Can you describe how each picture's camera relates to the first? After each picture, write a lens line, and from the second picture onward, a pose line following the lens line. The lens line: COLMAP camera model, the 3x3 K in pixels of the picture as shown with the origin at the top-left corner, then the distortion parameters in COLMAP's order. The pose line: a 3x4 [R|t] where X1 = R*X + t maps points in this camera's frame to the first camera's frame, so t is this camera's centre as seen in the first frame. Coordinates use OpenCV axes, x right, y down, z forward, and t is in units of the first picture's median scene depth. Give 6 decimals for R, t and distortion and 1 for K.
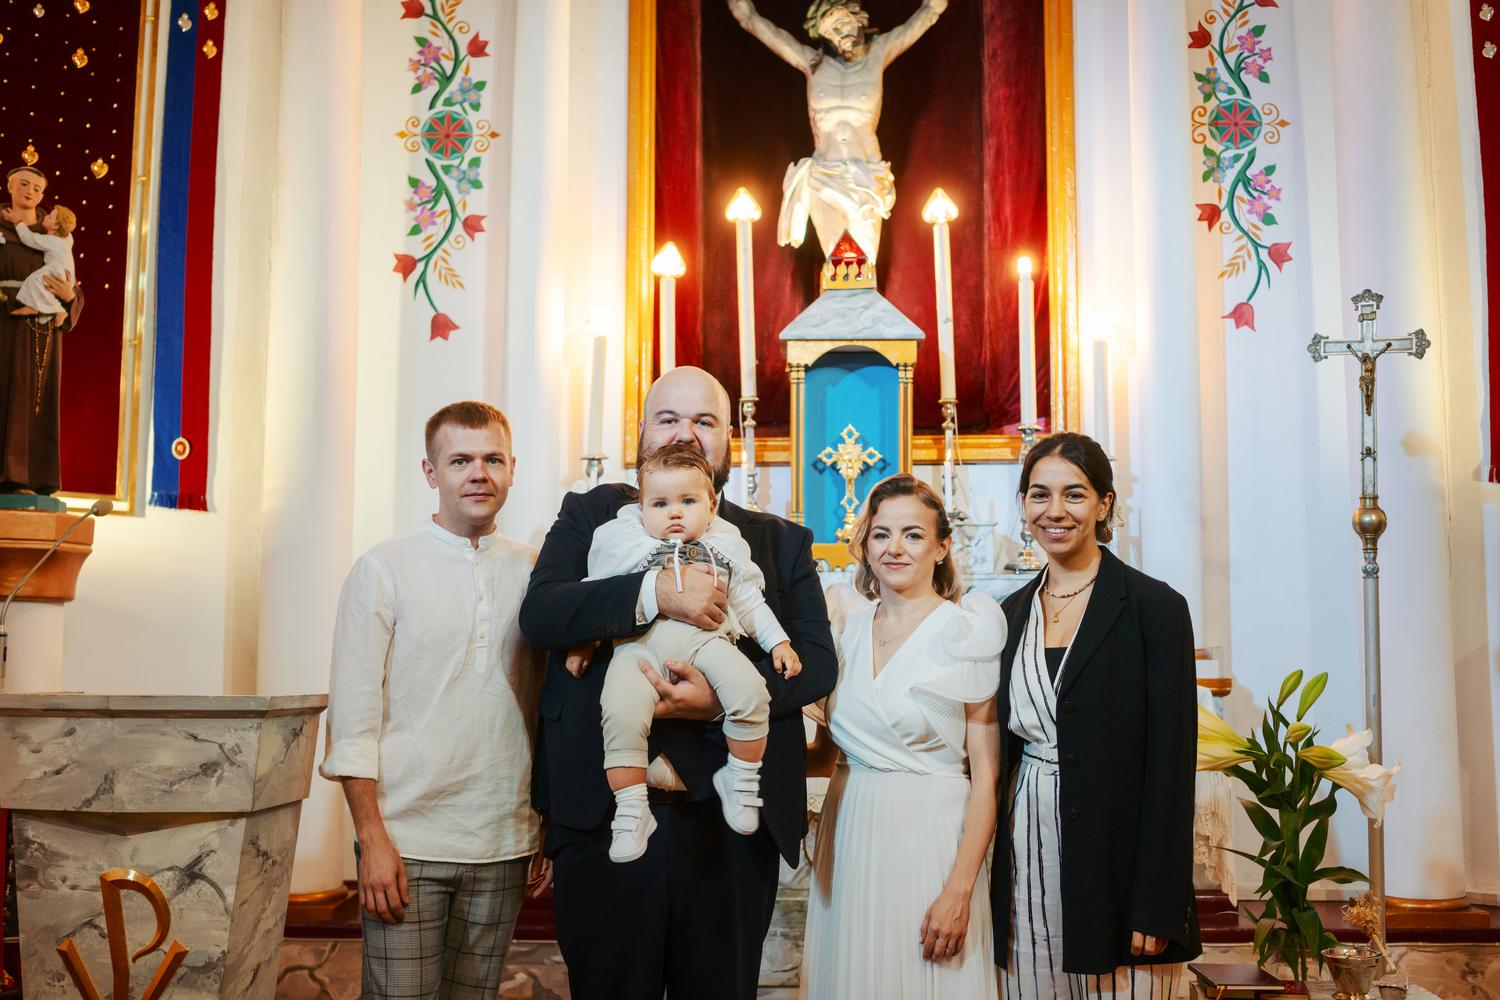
lens RADIAL K [[1540.6, 0, 745.5], [0, 1540.6, 507.4], [0, 0, 1]] dist [-0.019267, 0.000000]
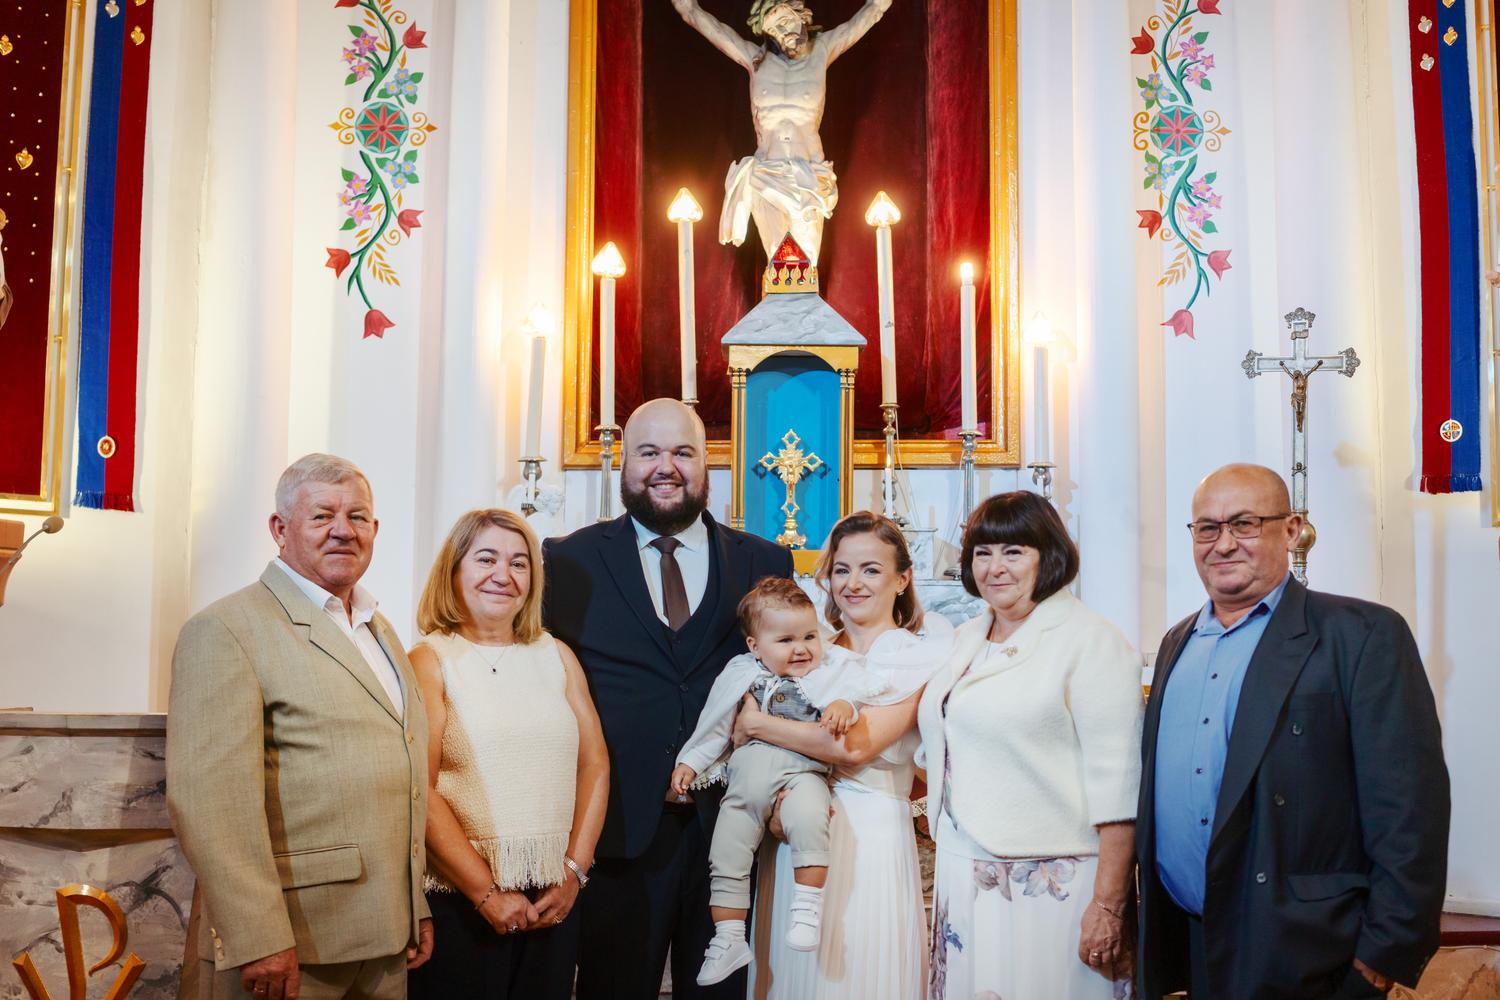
lens RADIAL K [[1622.6, 0, 752.1], [0, 1622.6, 500.5], [0, 0, 1]] dist [-0.018431, 0.000000]
pose [[0.998807, 0.007647, 0.048226, -0.007011], [-0.008061, 0.999932, 0.008402, -0.015397], [-0.048159, -0.008781, 0.998801, -0.043600]]
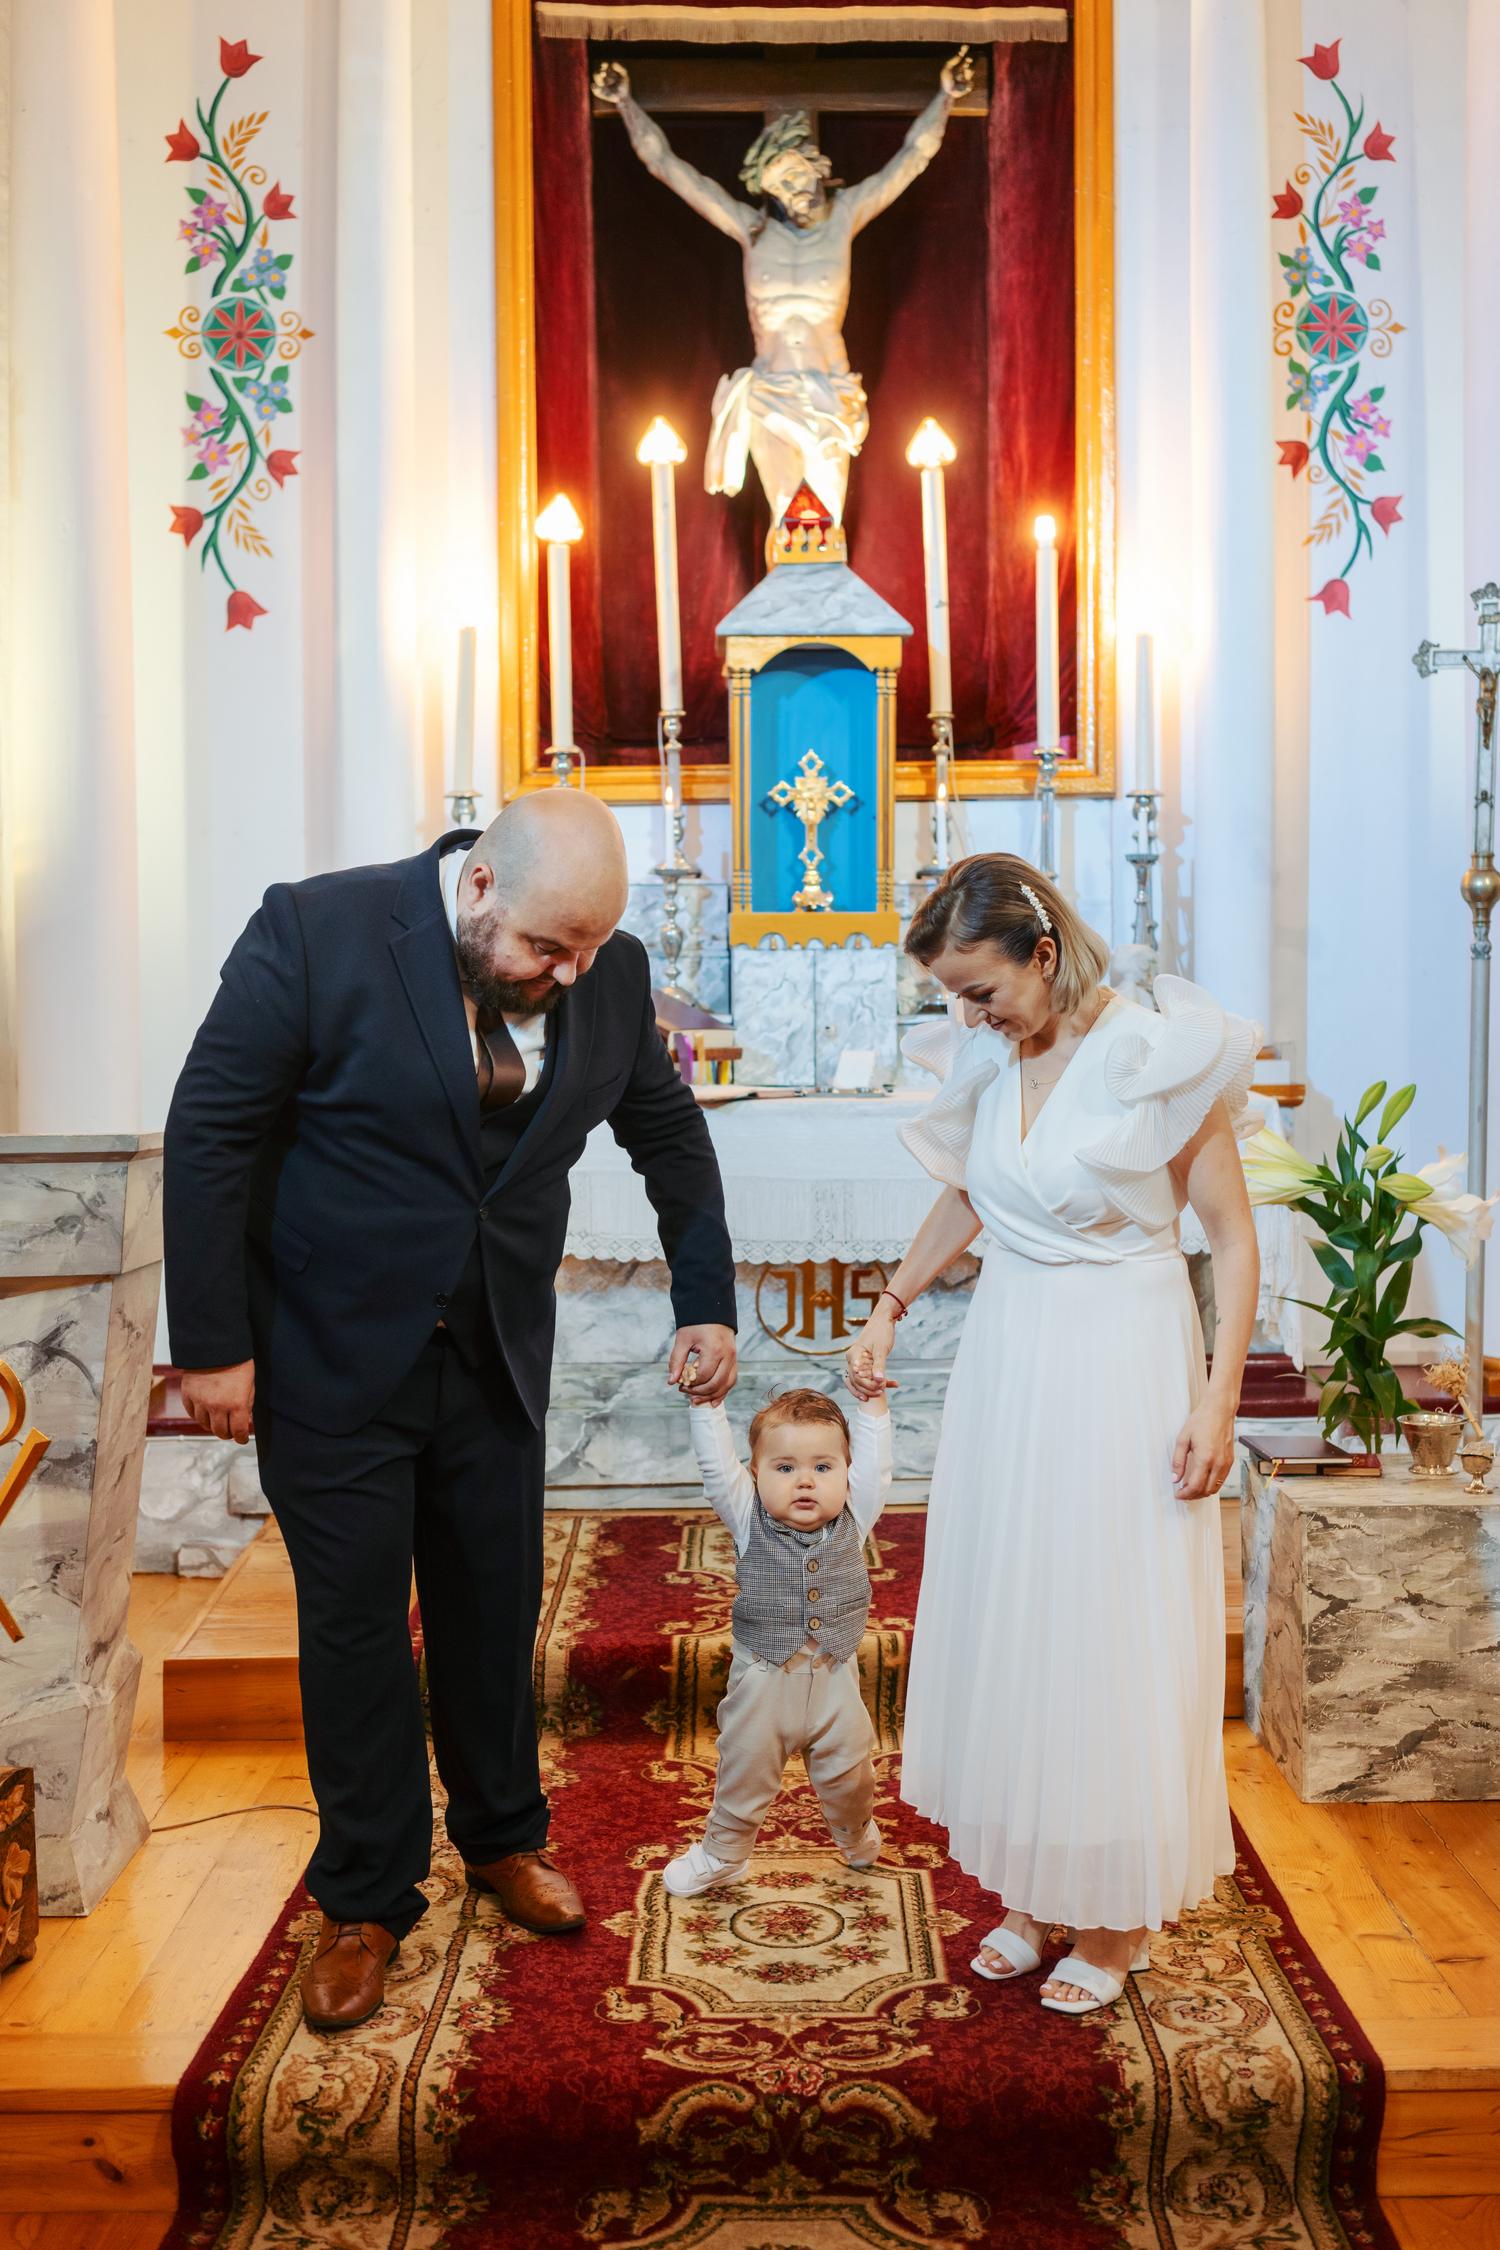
lens RADIAL K [[2310.8, 0, 763.6], [0, 2310.8, 1128.8], [0, 0, 1]] dist [-0.019267, 0.000000]
pose [[0.997653, -0.013723, 0.067083, -0.029797], [0.004535, 0.990802, 0.135243, -0.021983], [-0.068321, -0.134622, 0.988539, -0.115921]]
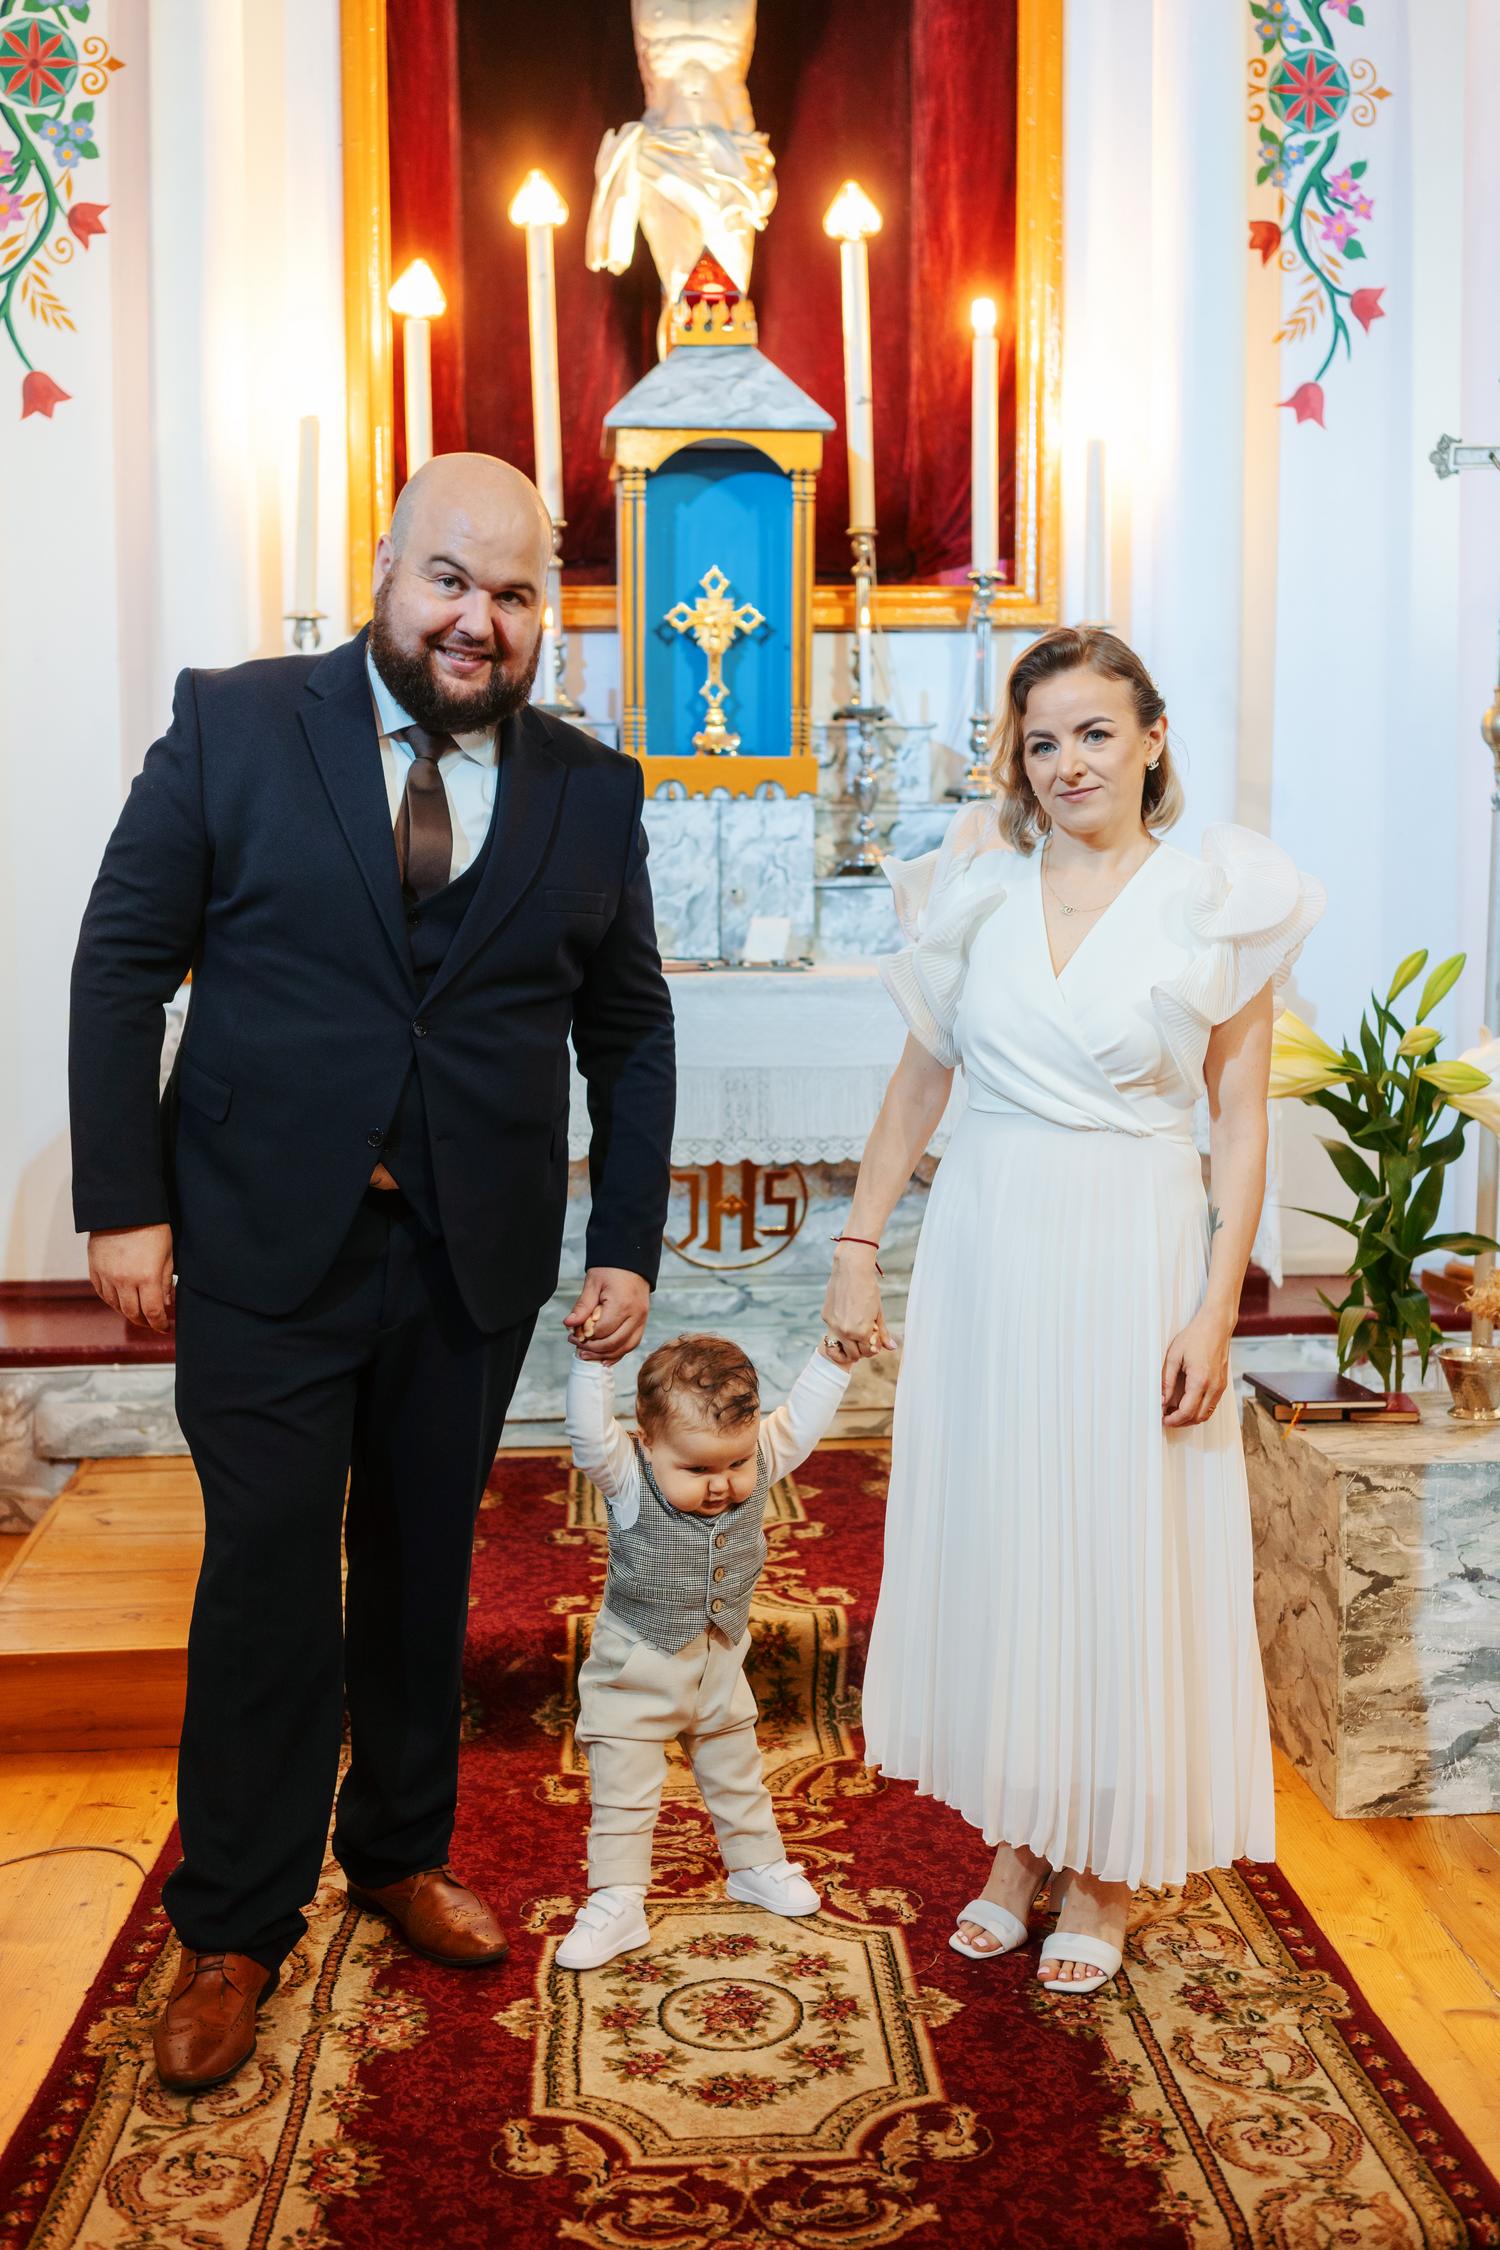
lens RADIAL K [[2310.8, 0, 754.7], [0, 2310.8, 1132.8], [0, 0, 1]] dist [-0.019267, 0.000000]
pose [[0.991799, -0.018435, 0.126469, -0.037845], [-0.005318, 0.982733, 0.184953, -0.000394], [-0.127695, -0.184108, 0.974576, 0.021621]]
